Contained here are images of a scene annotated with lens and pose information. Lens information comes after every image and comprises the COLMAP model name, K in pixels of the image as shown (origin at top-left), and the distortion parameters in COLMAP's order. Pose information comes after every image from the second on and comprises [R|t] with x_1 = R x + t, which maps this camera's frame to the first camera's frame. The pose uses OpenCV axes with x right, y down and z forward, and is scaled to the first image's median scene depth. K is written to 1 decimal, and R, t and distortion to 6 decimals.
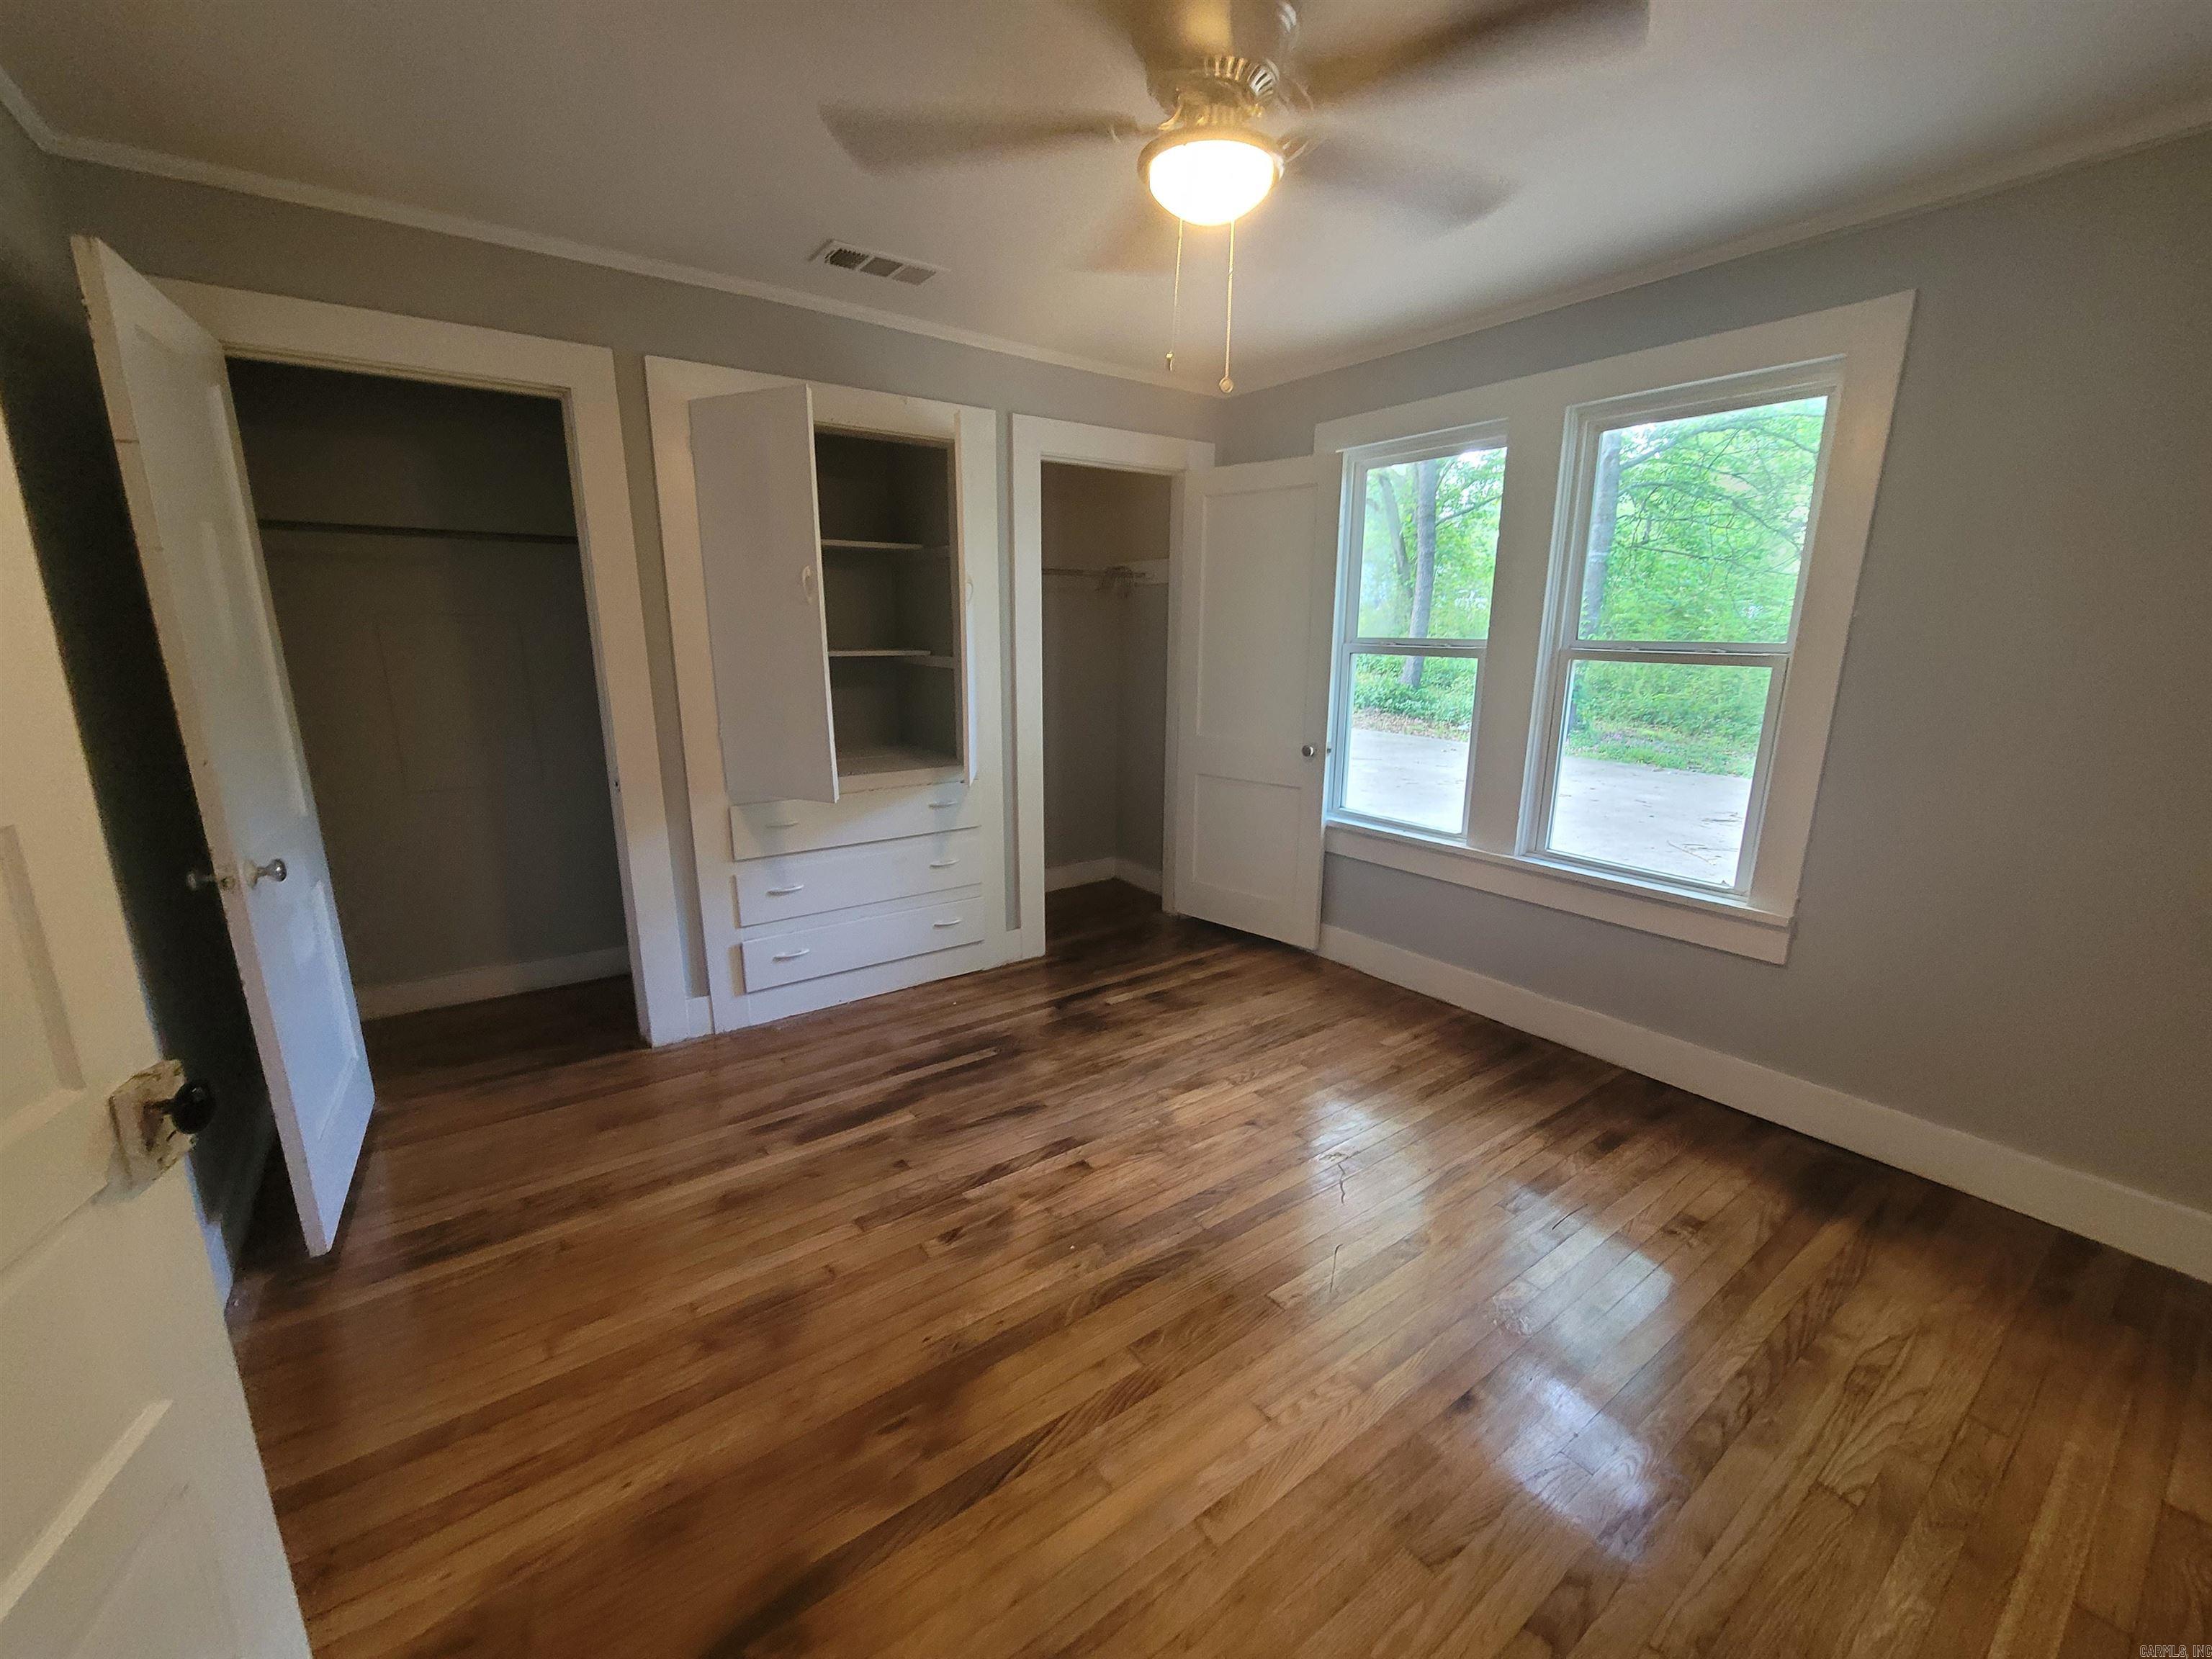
lens RADIAL K [[904.6, 0, 1119.1], [0, 904.6, 835.5], [0, 0, 1]] dist [0.012562, -0.005942]
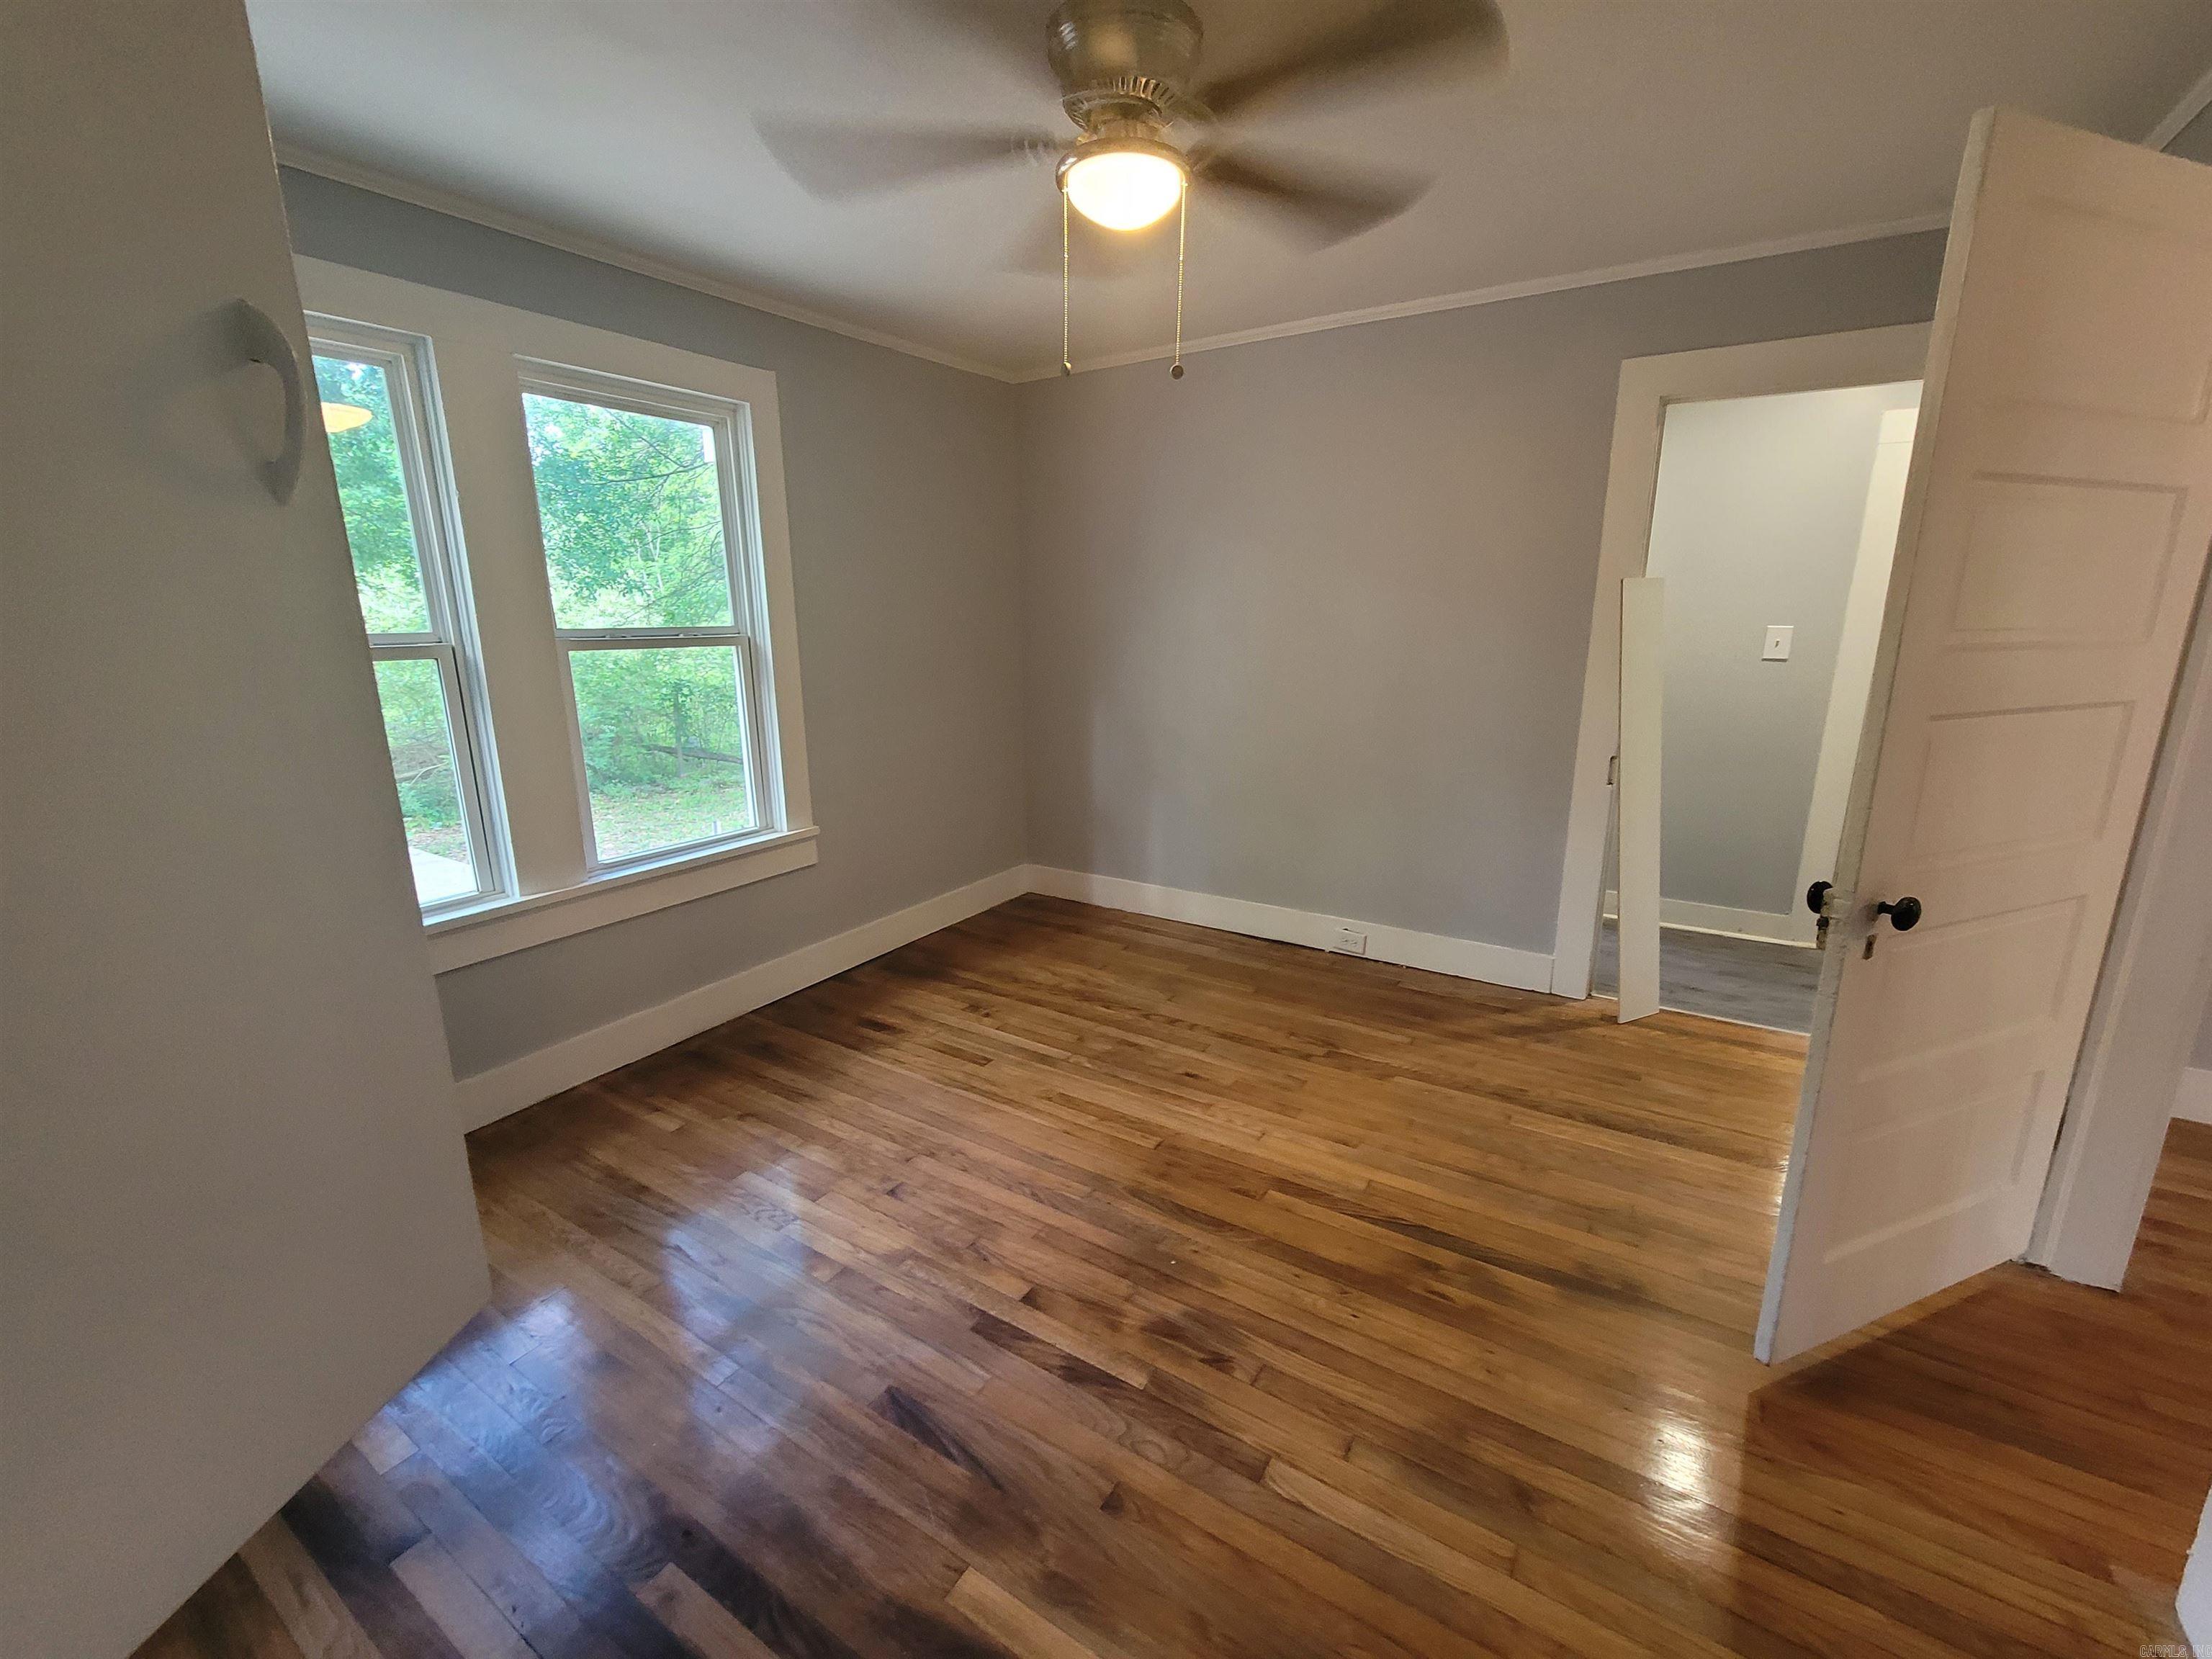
lens RADIAL K [[904.6, 0, 1119.1], [0, 904.6, 835.5], [0, 0, 1]] dist [0.012562, -0.005942]
pose [[-0.367253, -0.219153, 0.903934, -0.737761], [0.218749, 0.924236, 0.312949, -0.250446], [-0.904032, 0.312666, -0.291489, 1.106040]]
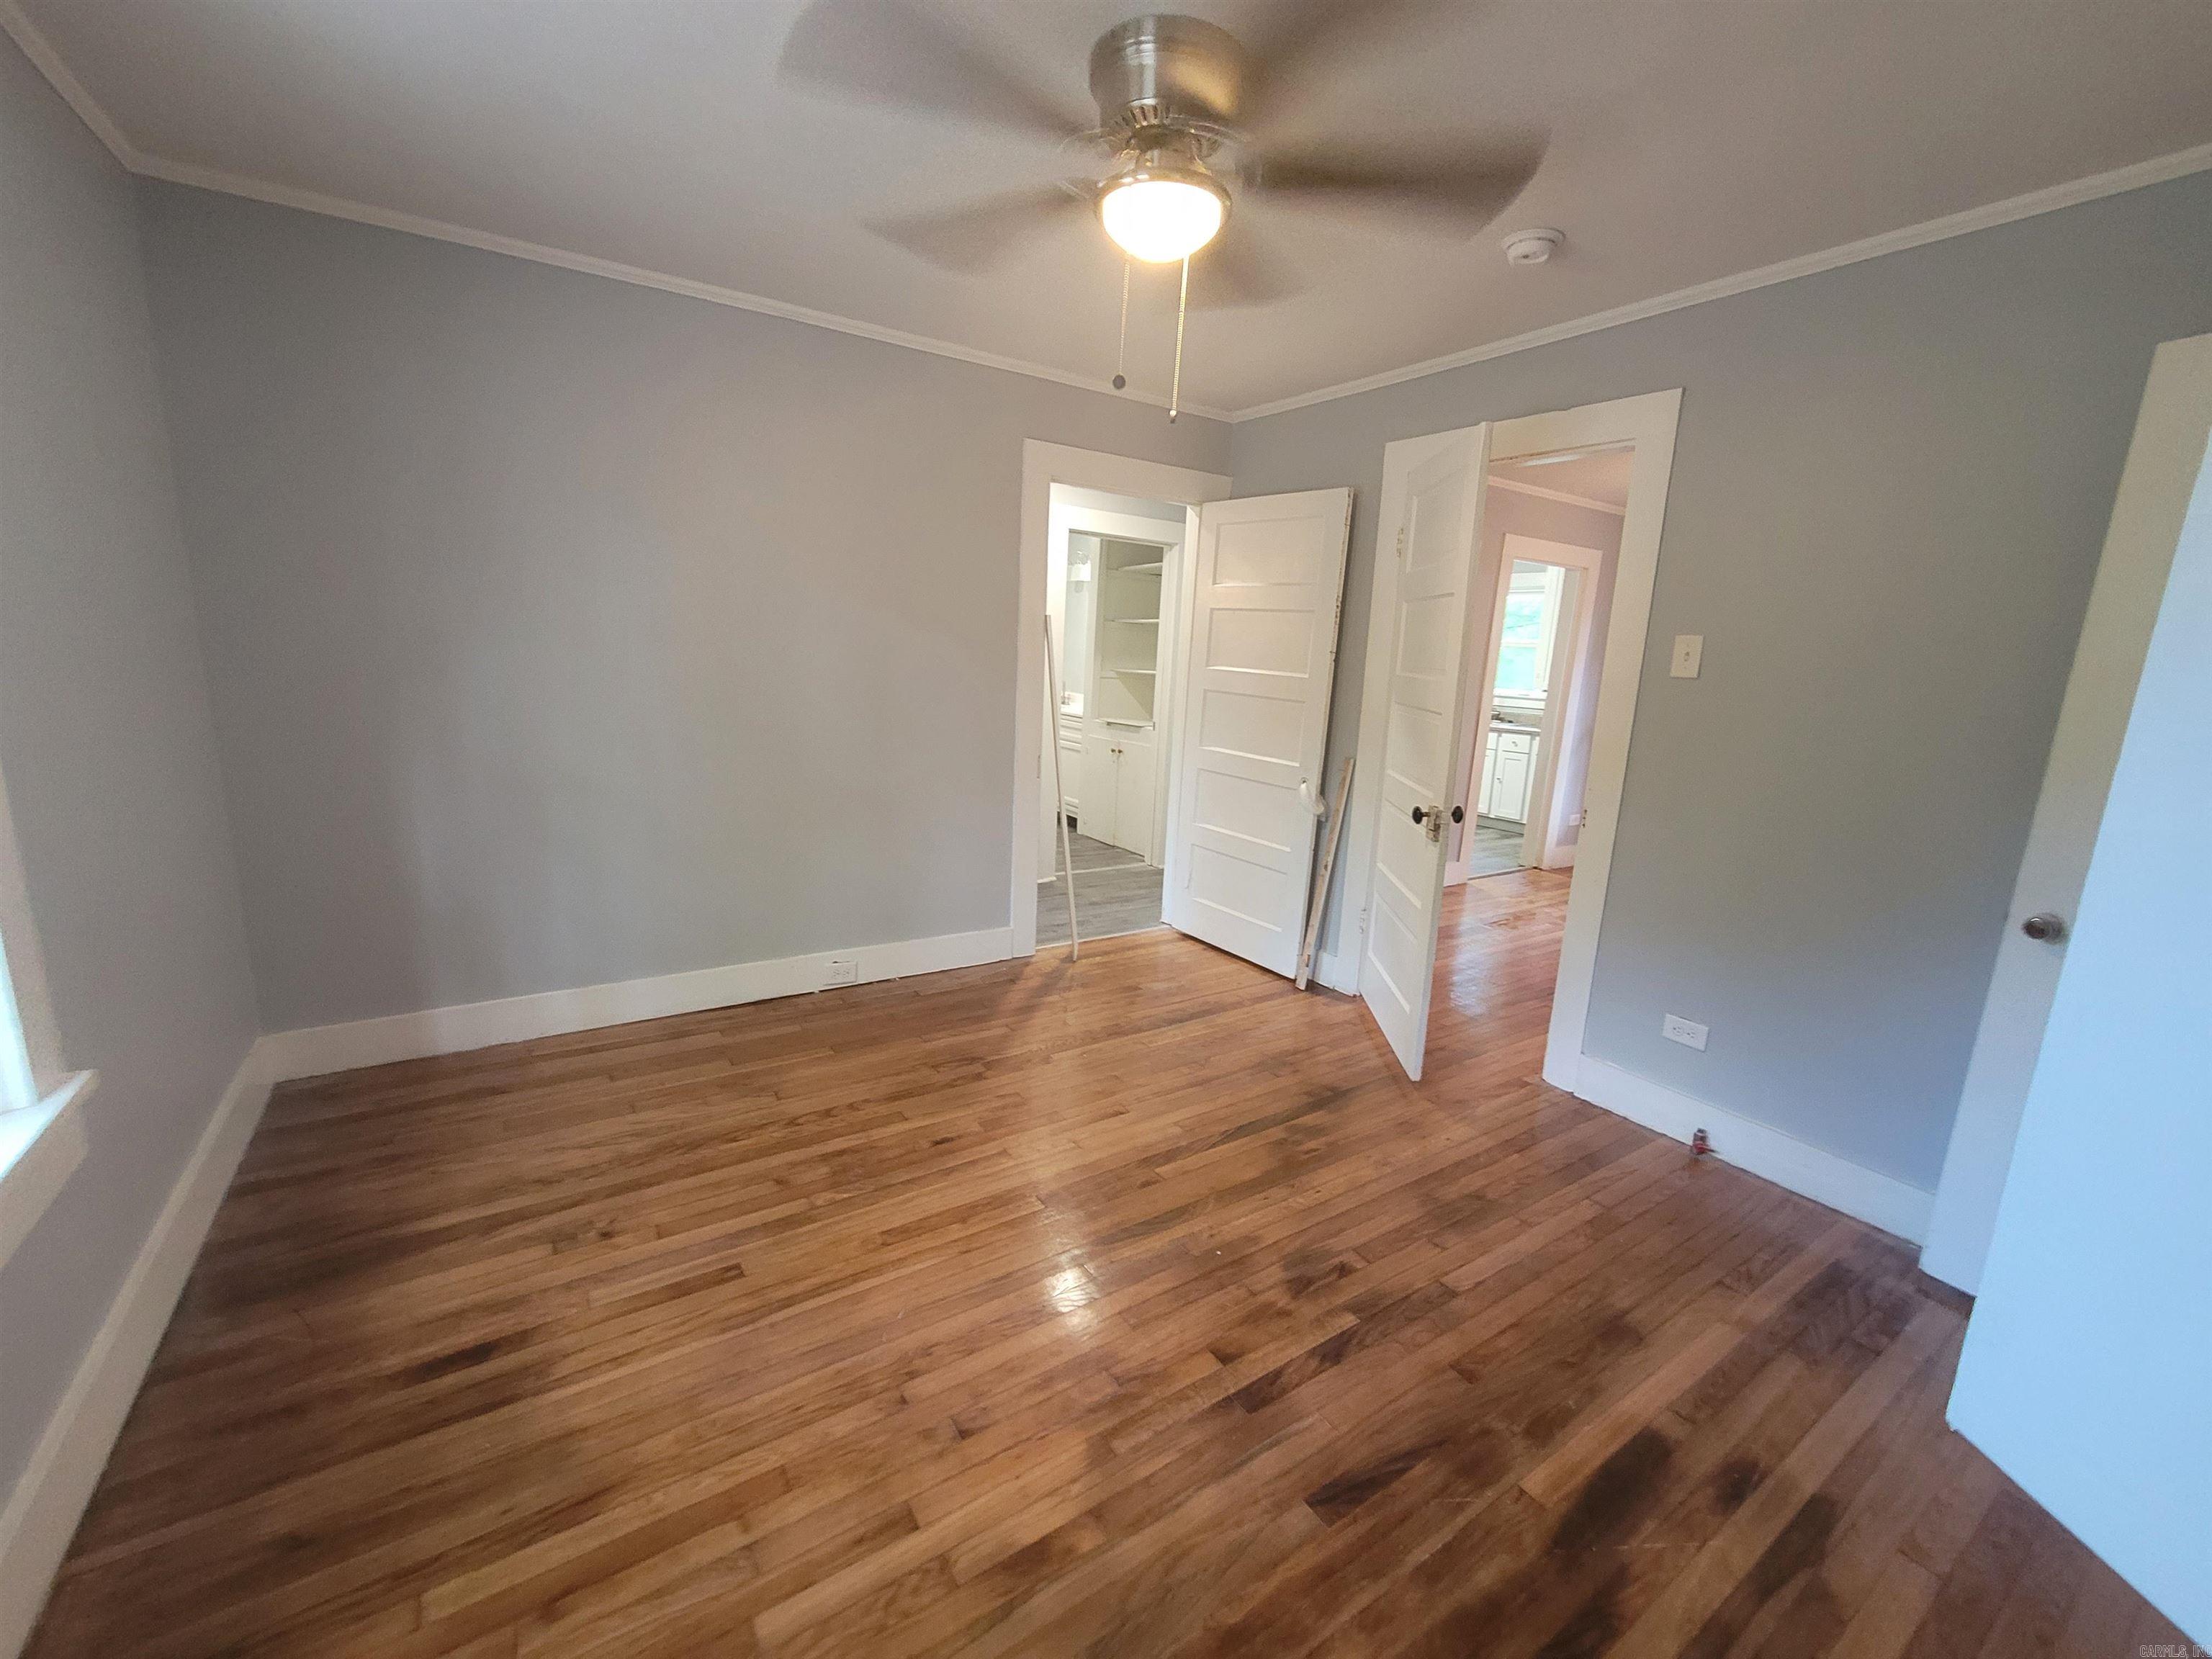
lens RADIAL K [[904.6, 0, 1119.1], [0, 904.6, 835.5], [0, 0, 1]] dist [0.012562, -0.005942]
pose [[-0.997803, -0.058606, 0.030900, 0.052156], [-0.039886, 0.903769, 0.426159, -0.371302], [-0.052902, 0.423990, -0.904120, 1.608928]]
